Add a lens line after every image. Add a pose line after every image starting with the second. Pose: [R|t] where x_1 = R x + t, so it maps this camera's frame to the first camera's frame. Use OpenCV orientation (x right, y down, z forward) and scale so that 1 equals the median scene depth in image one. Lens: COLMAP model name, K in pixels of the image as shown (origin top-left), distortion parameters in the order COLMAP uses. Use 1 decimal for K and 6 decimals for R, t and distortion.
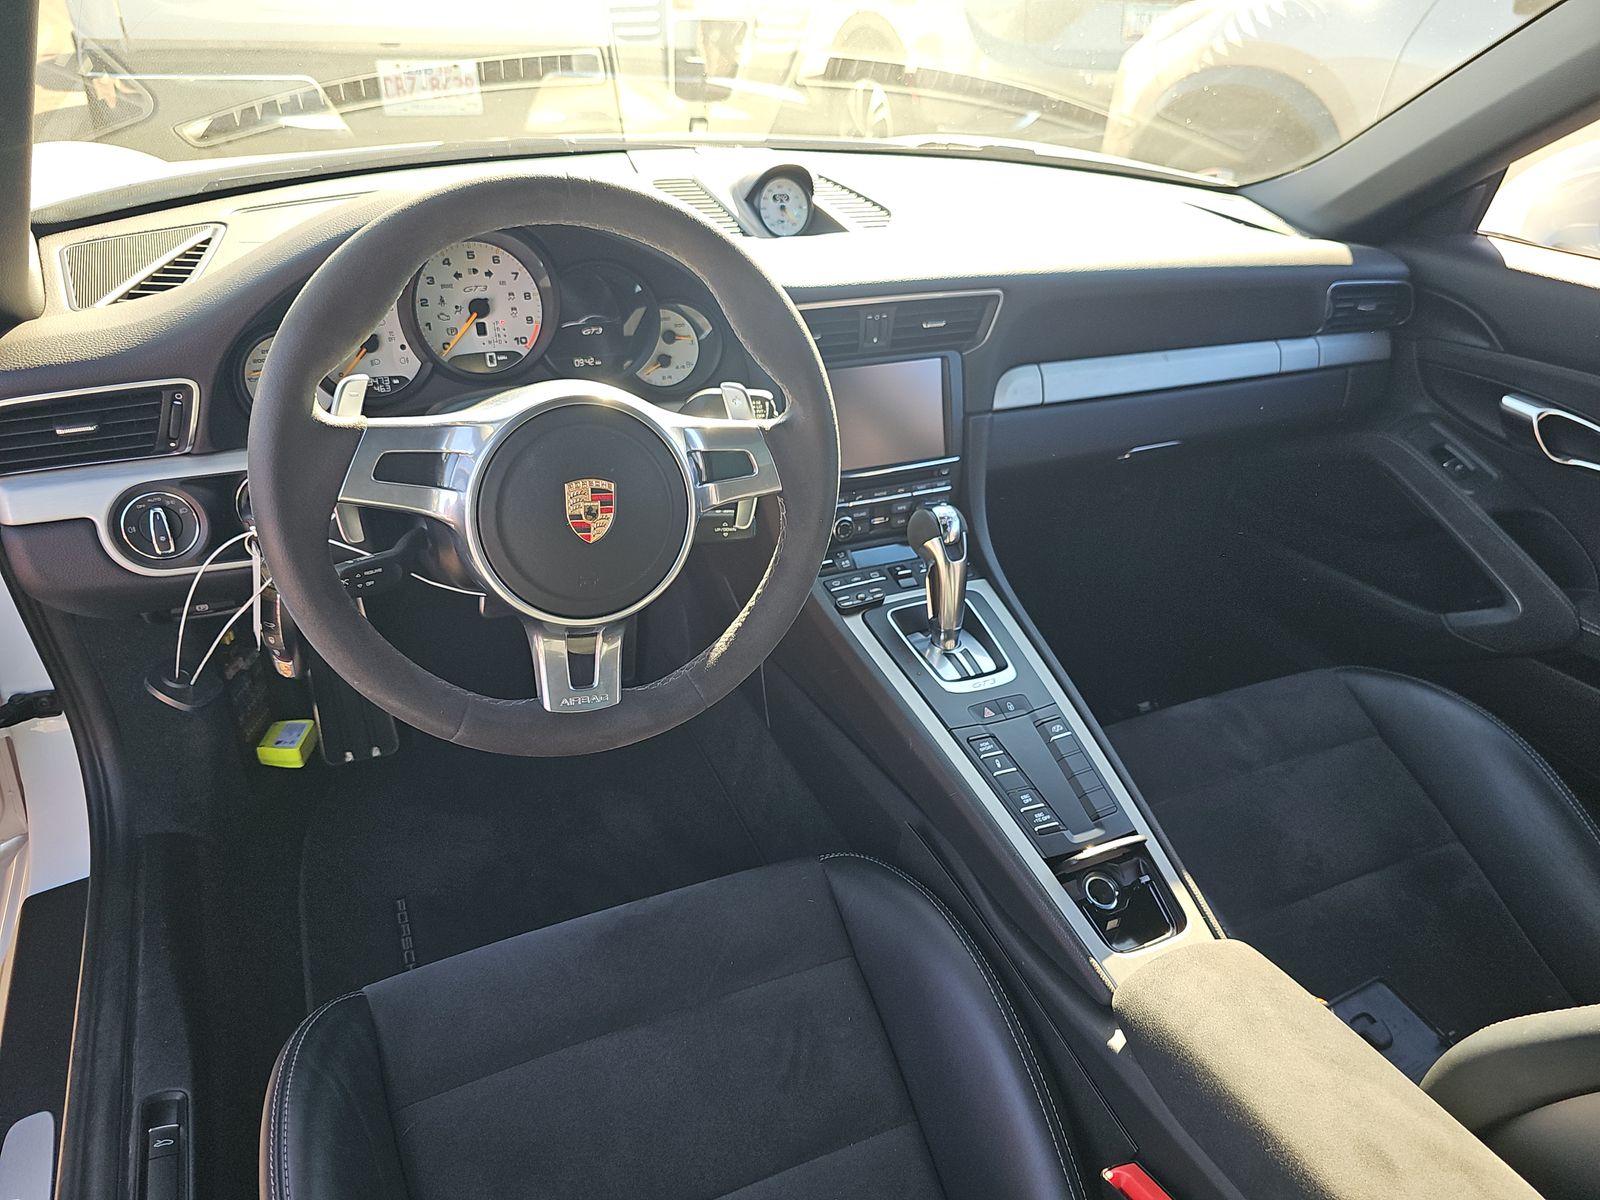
lens RADIAL K [[1086.5, 0, 798.3], [0, 1086.5, 610.9], [0, 0, 1]] dist [0.001443, -0.002873]
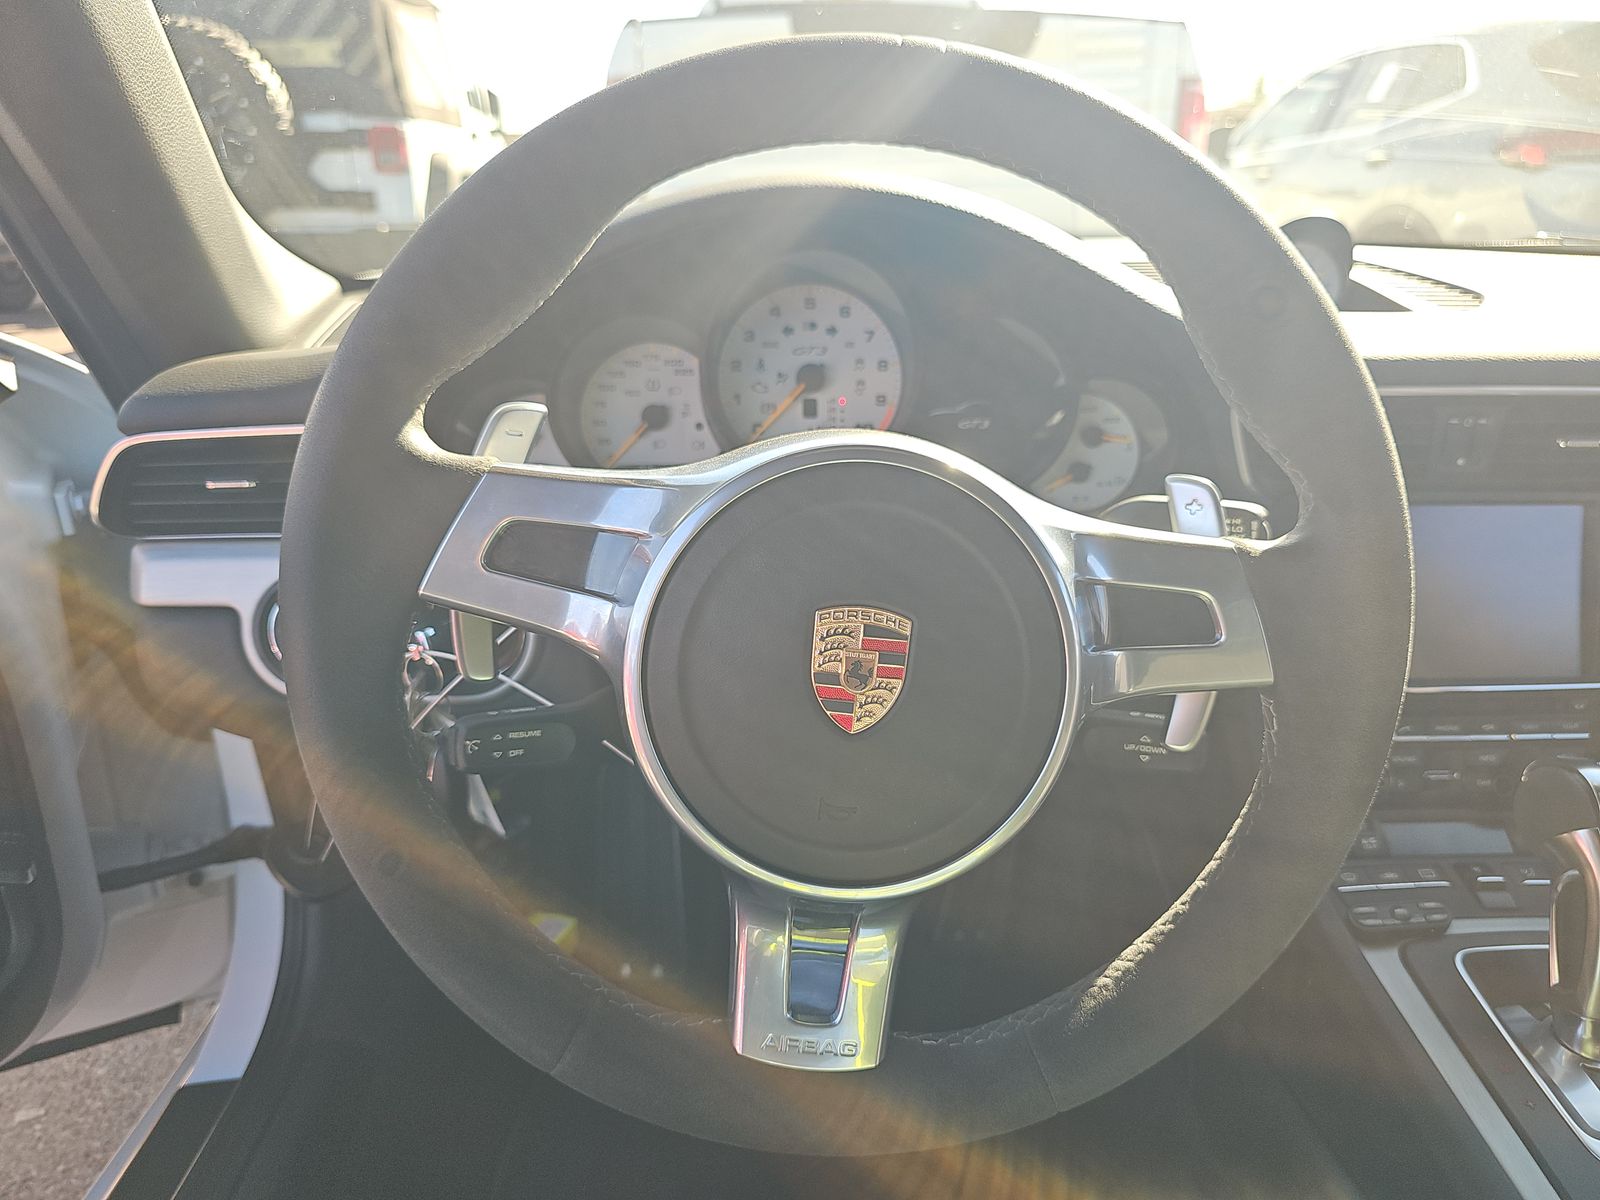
lens RADIAL K [[1086.5, 0, 798.3], [0, 1086.5, 610.9], [0, 0, 1]] dist [0.001443, -0.002873]
pose [[0.914811, 0.092236, -0.393210, -0.018531], [-0.164832, 0.974067, -0.154995, -0.028630], [0.368717, 0.206604, 0.906291, 0.414635]]
